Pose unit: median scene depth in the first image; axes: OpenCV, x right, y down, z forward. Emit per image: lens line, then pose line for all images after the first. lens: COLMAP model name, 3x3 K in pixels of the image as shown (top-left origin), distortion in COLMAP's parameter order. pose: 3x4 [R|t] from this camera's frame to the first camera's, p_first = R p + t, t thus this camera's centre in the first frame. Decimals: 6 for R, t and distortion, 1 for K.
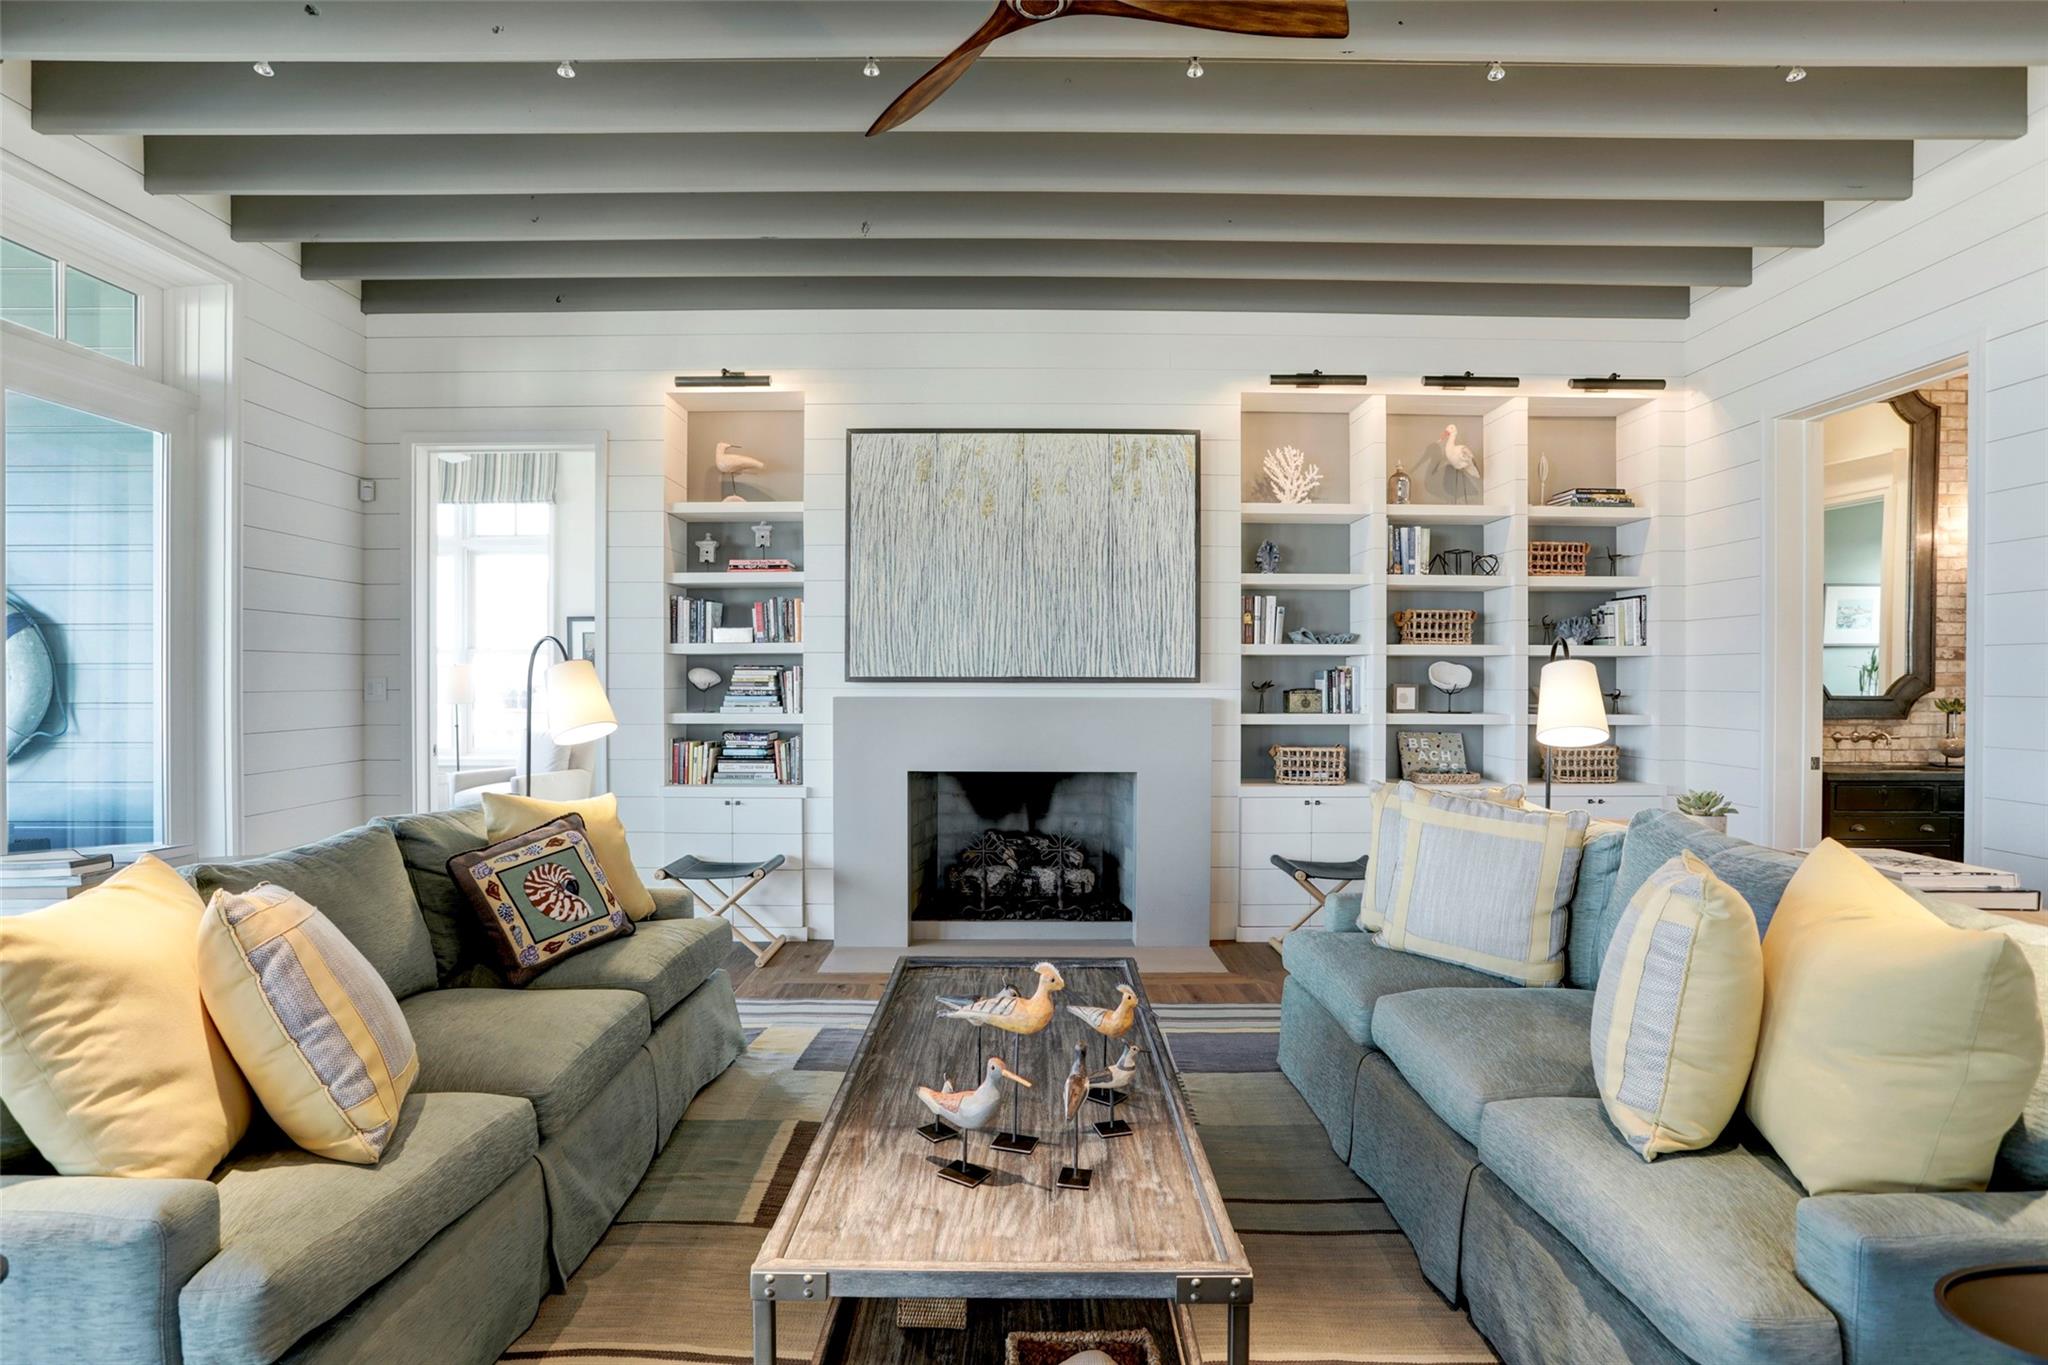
lens RADIAL K [[1021.2, 0, 979.1], [0, 1021.2, 703.2], [0, 0, 1]] dist [-0.037982, 0.006063]
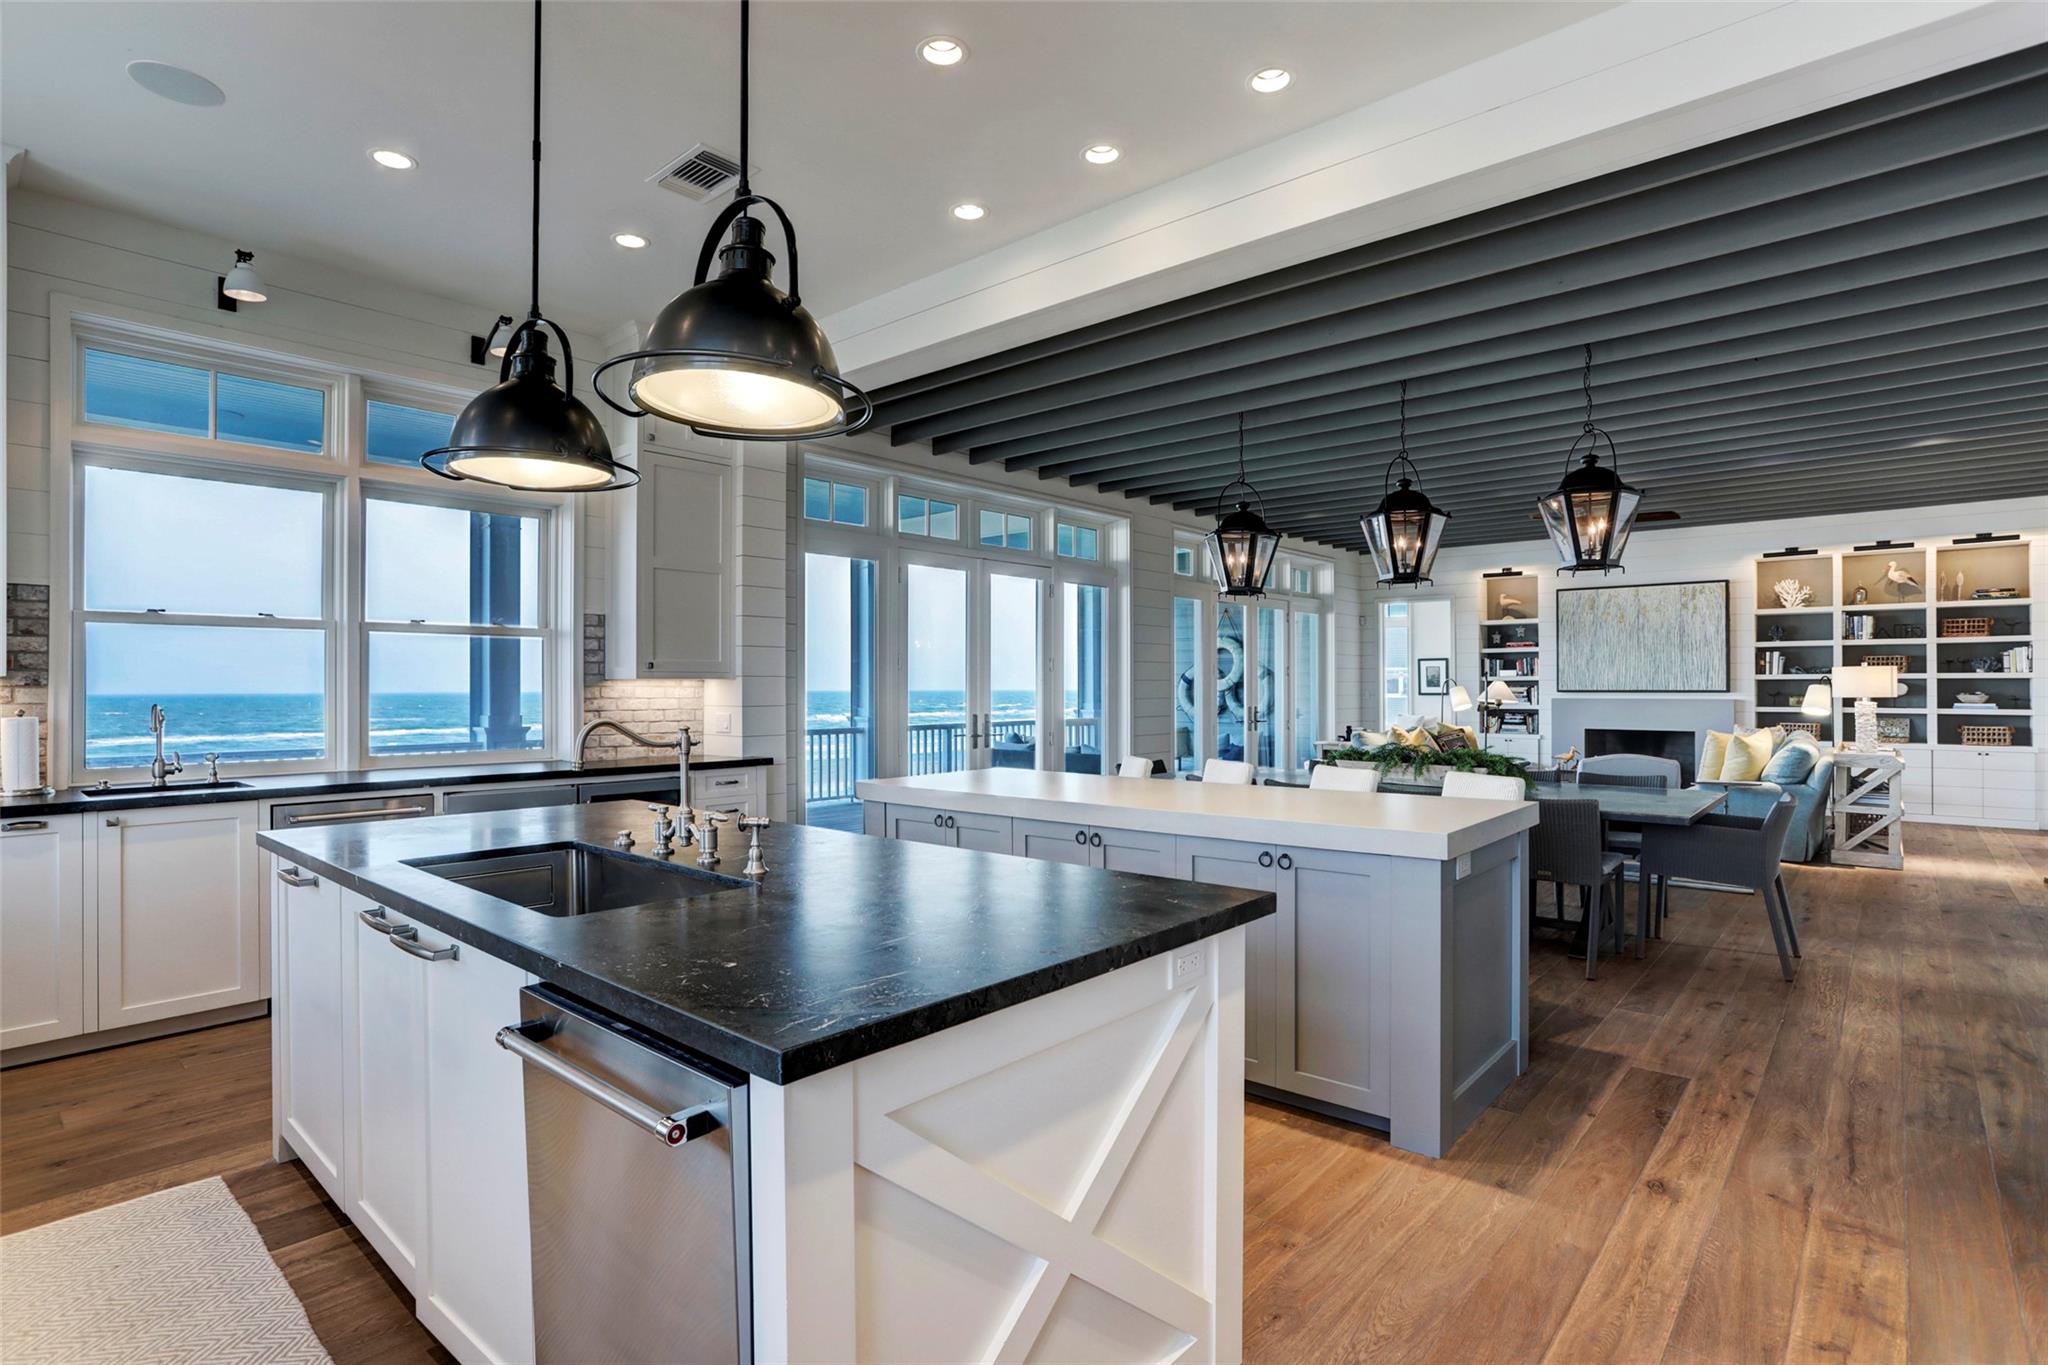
lens RADIAL K [[1021.2, 0, 1017.8], [0, 1021.2, 667.5], [0, 0, 1]] dist [-0.037982, 0.006063]
pose [[0.775974, -0.013150, -0.630628, 0.388525], [-0.010551, 0.999372, -0.033823, 0.015763], [0.630677, 0.032900, 0.775348, -1.672894]]
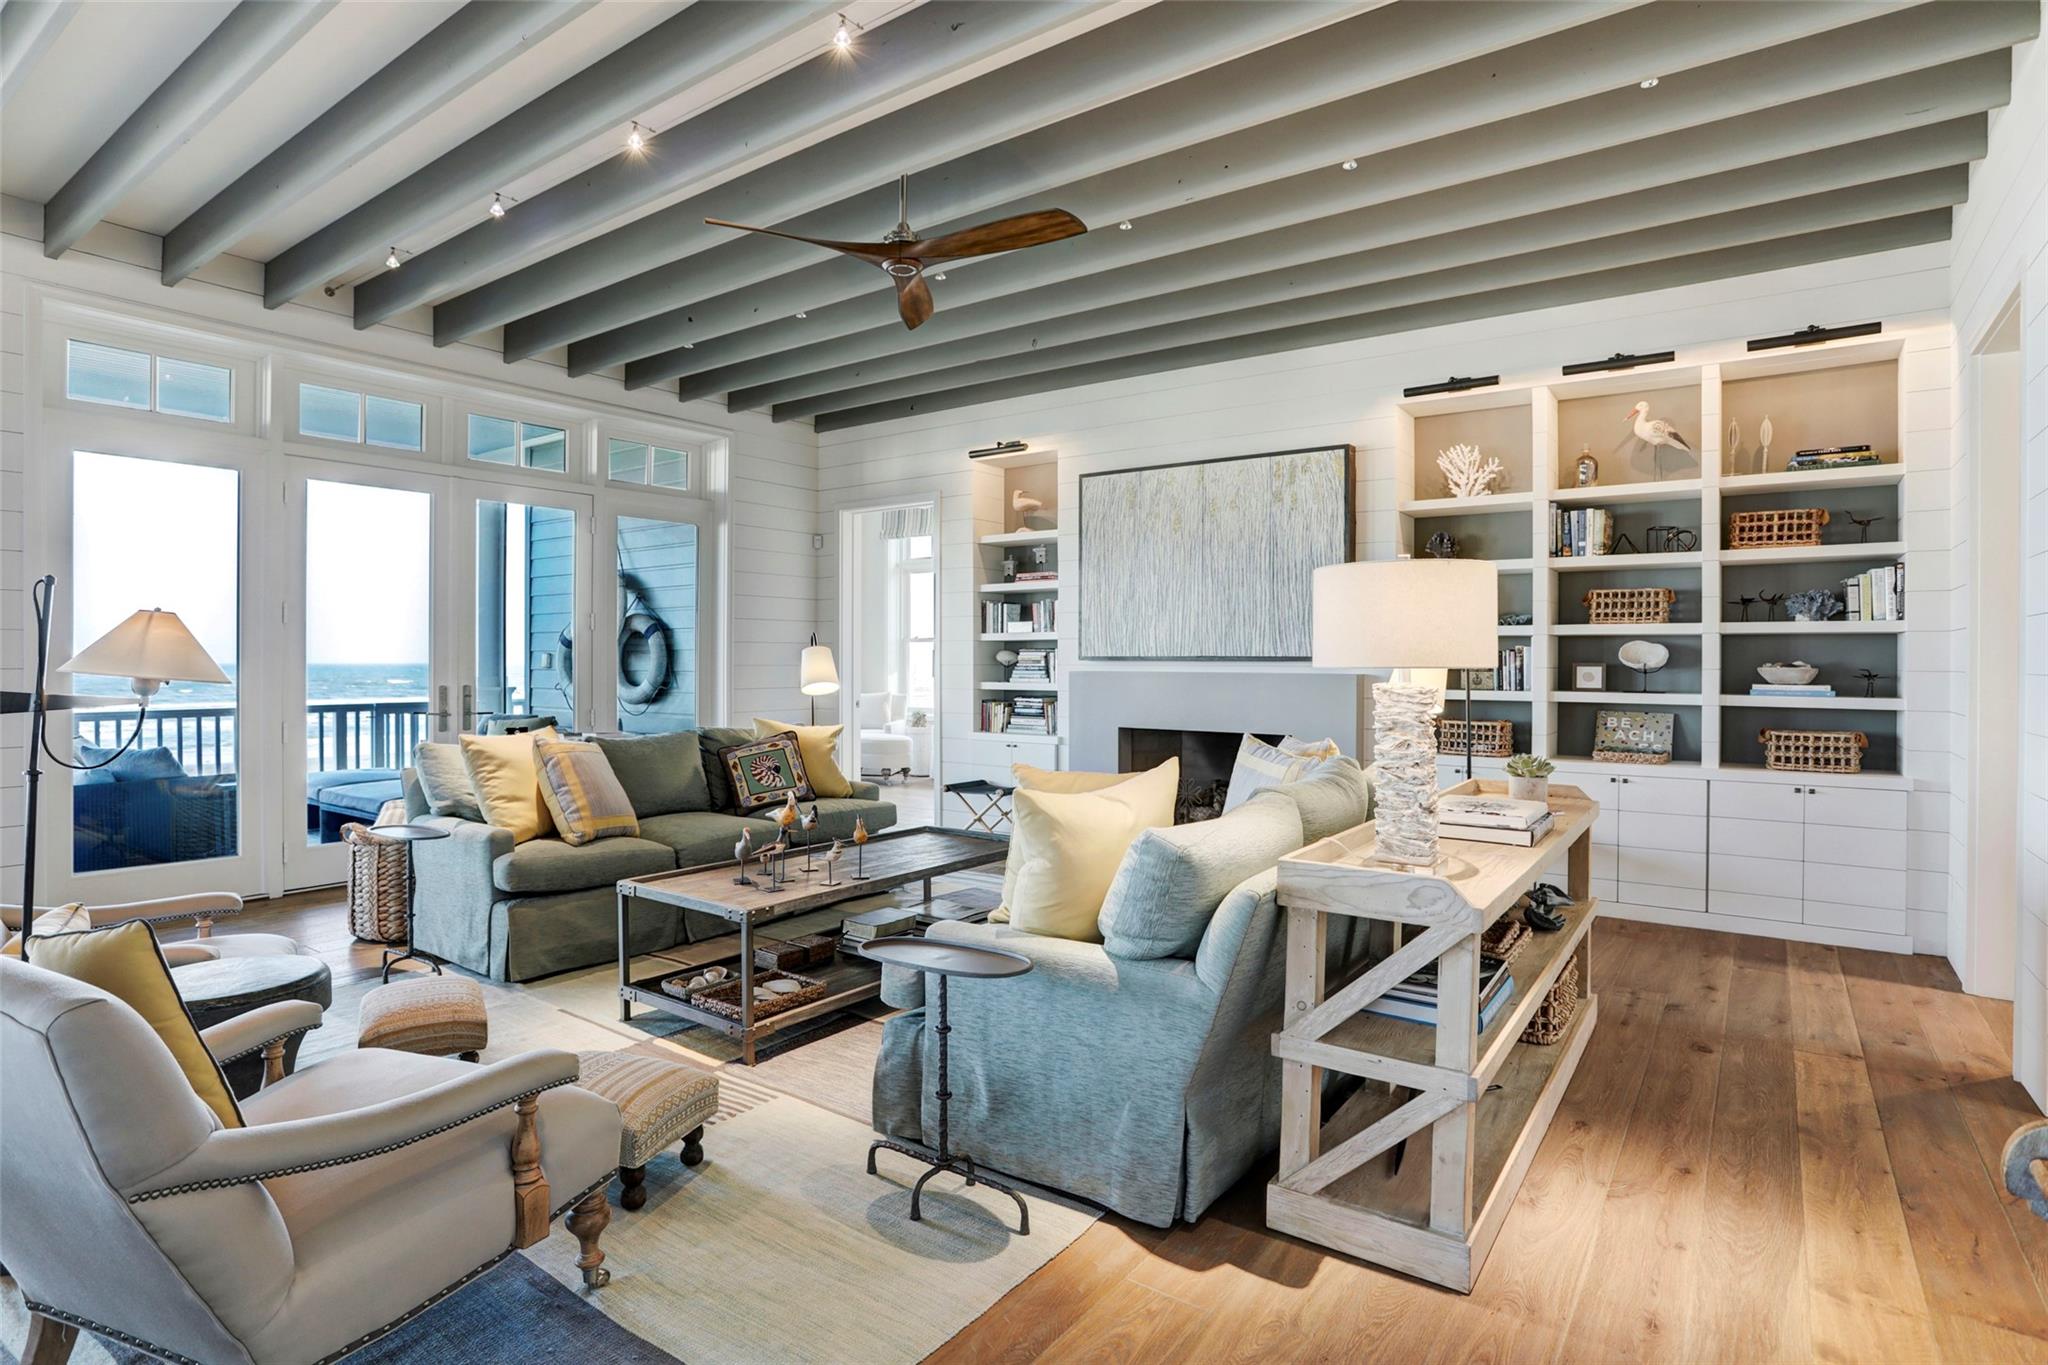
lens RADIAL K [[1021.2, 0, 1021.0], [0, 1021.2, 645.6], [0, 0, 1]] dist [-0.037982, 0.006063]
pose [[0.826957, -0.005885, -0.562235, 0.550510], [-0.013504, 0.999449, -0.030324, 0.002056], [0.562103, 0.032669, 0.826422, -0.163069]]
